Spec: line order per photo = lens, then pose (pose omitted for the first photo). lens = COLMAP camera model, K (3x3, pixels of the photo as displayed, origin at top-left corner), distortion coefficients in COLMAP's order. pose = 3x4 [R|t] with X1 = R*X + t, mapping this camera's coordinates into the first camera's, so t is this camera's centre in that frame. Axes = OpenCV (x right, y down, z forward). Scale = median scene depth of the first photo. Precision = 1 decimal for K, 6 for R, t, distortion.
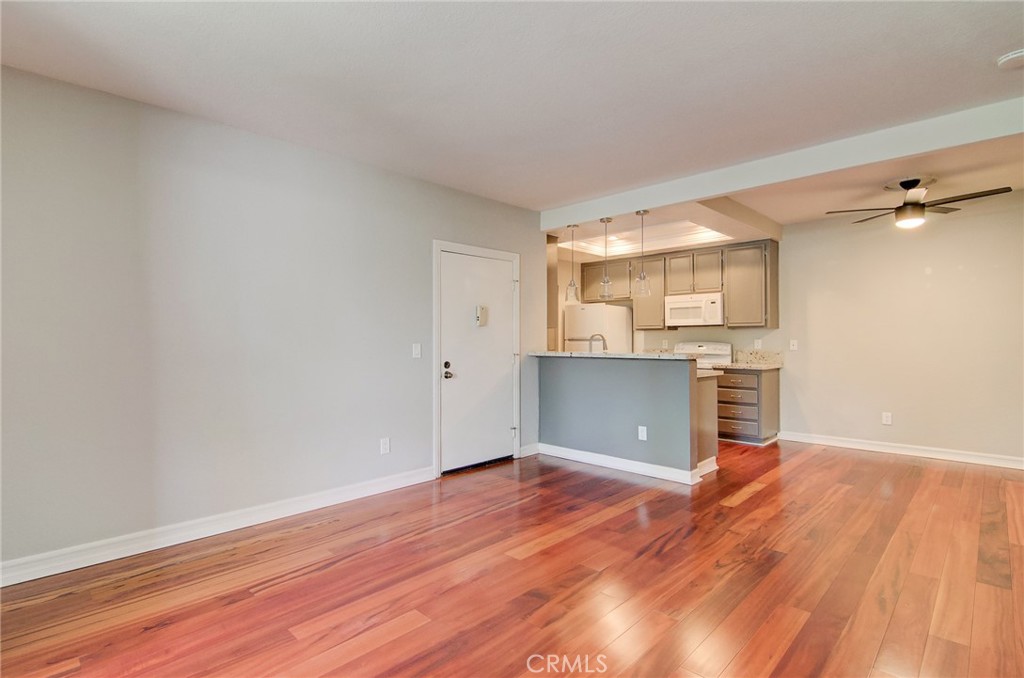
lens RADIAL K [[488.7, 0, 536.2], [0, 488.7, 334.5], [0, 0, 1]] dist [-0.000684, -0.004292]
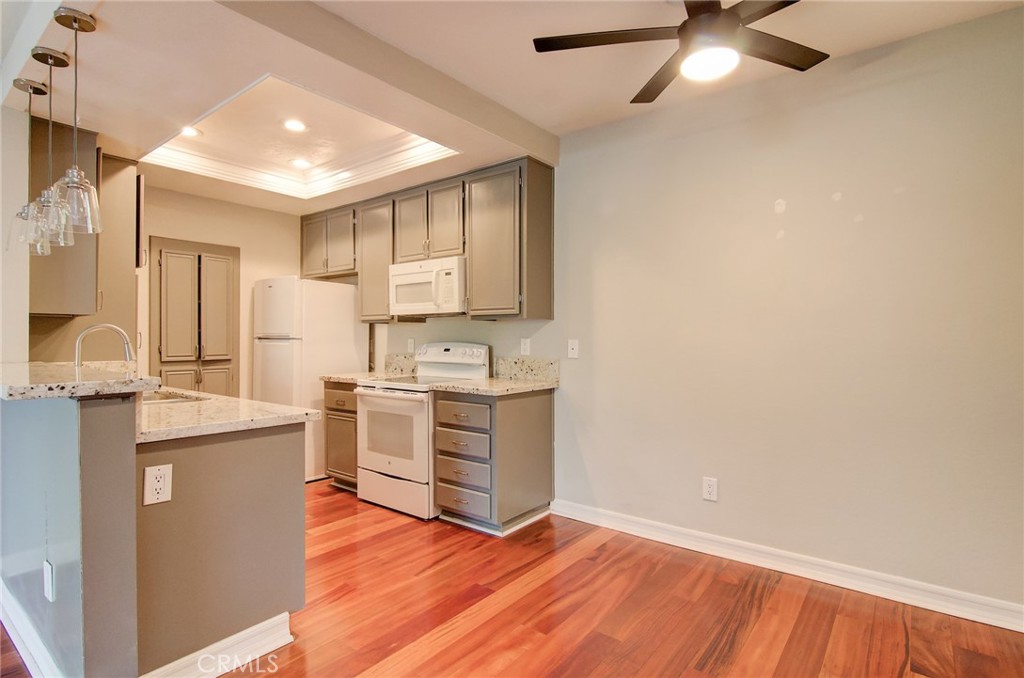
lens RADIAL K [[506.2, 0, 526.3], [0, 506.2, 335.8], [0, 0, 1]] dist [0.024309, -0.000765]
pose [[0.995075, 0.003592, 0.099056, 0.411816], [-0.004460, 0.999954, 0.008542, 0.001750], [-0.099021, -0.008942, 0.995045, 0.416704]]
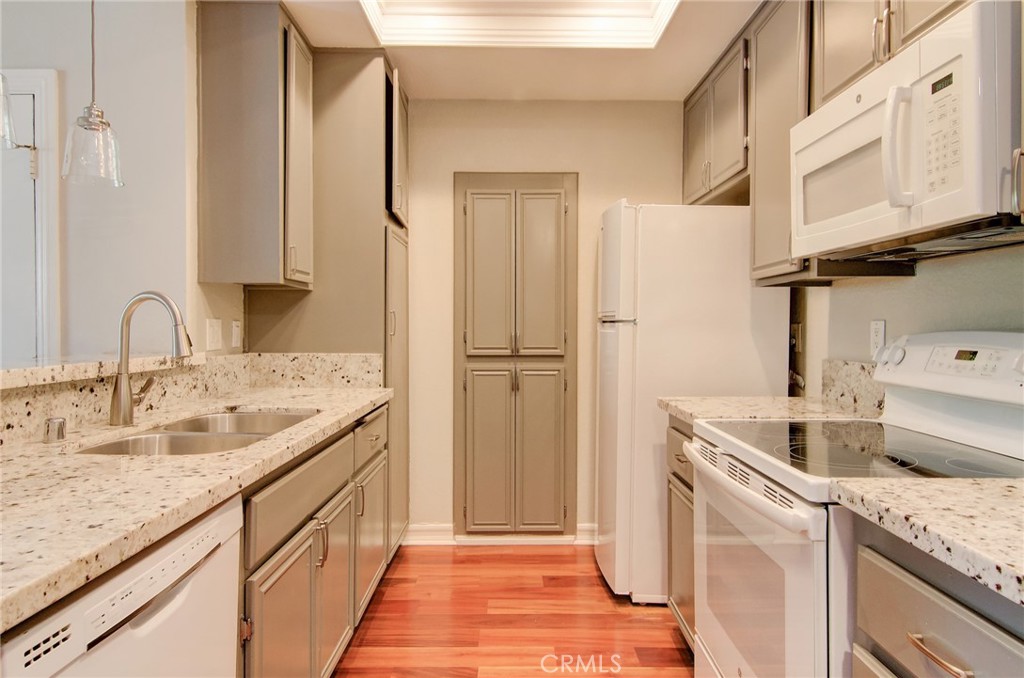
lens RADIAL K [[623.4, 0, 515.2], [0, 623.4, 328.6], [0, 0, 1]] dist [0.012892, -0.002514]
pose [[0.688203, 0.008969, -0.725463, 0.433393], [0.004500, 0.999852, 0.016630, 0.010753], [0.725504, -0.014709, 0.688061, 0.789382]]
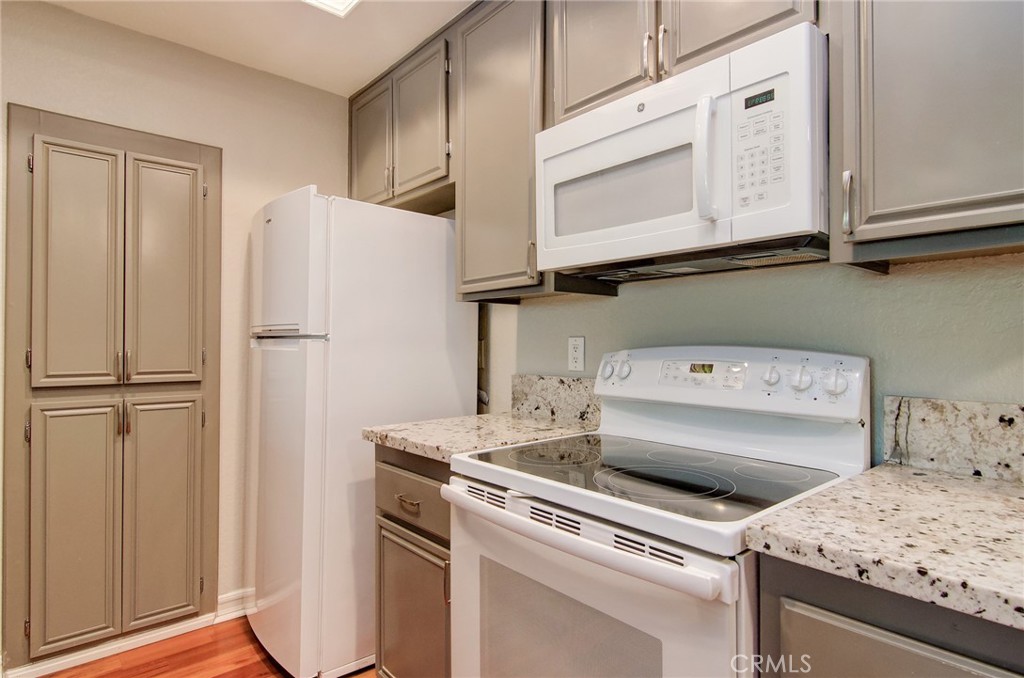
lens RADIAL K [[554.6, 0, 526.9], [0, 554.6, 338.6], [0, 0, 1]] dist [0.013439, -0.009122]
pose [[0.995335, 0.004003, -0.096394, 0.317493], [-0.003726, 0.999988, 0.003060, 0.013078], [0.096405, -0.002686, 0.995339, 0.845513]]
